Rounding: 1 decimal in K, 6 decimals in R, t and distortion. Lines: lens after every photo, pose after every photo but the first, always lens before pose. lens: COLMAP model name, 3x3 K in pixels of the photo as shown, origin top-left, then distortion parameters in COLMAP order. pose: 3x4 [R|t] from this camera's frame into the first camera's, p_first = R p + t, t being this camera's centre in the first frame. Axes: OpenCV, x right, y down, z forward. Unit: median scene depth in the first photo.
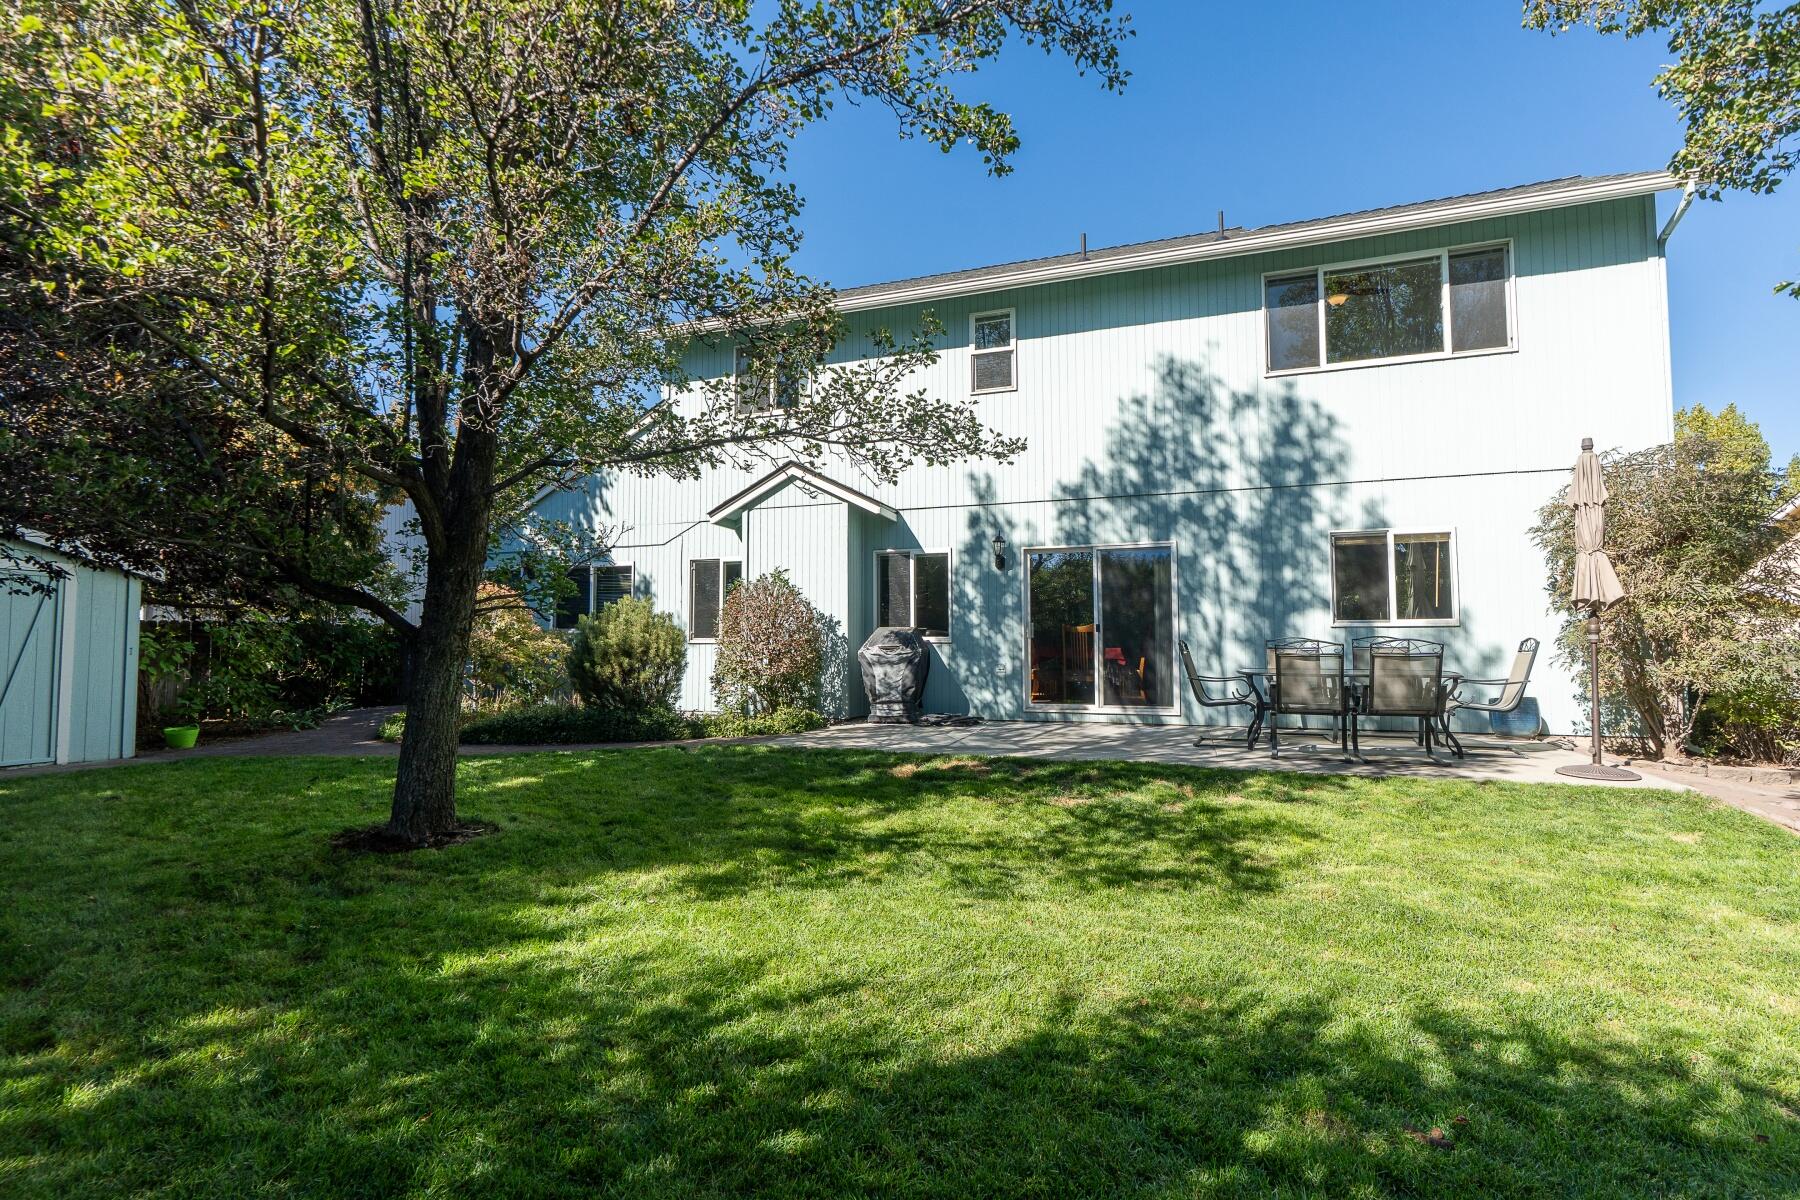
lens RADIAL K [[824.4, 0, 915.1], [0, 824.4, 603.5], [0, 0, 1]] dist [0.000151, -0.000126]
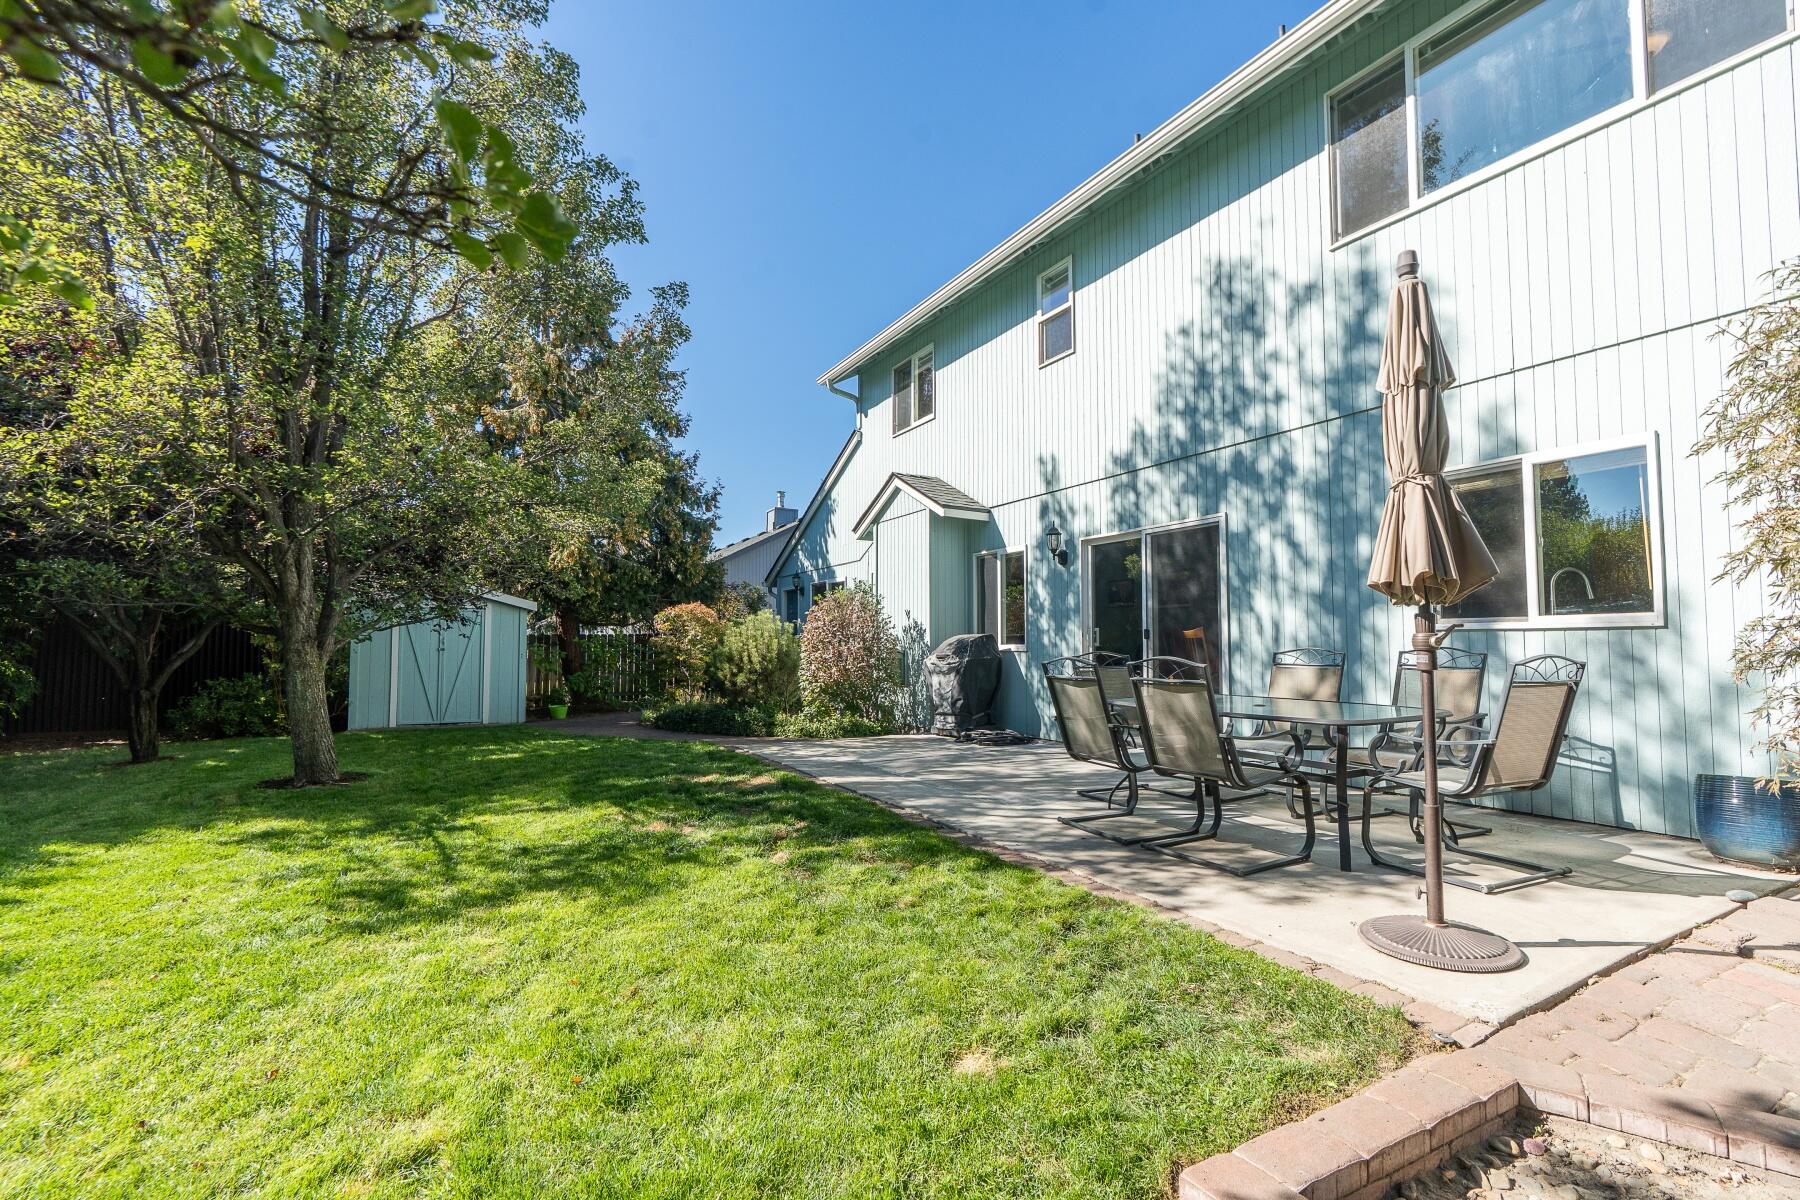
lens RADIAL K [[824.4, 0, 911.2], [0, 824.4, 602.3], [0, 0, 1]] dist [0.000151, -0.000126]
pose [[0.738888, -0.036641, -0.672831, 0.590735], [0.039326, 0.999163, -0.011226, 0.000349], [0.672680, -0.018166, 0.739711, 0.276342]]
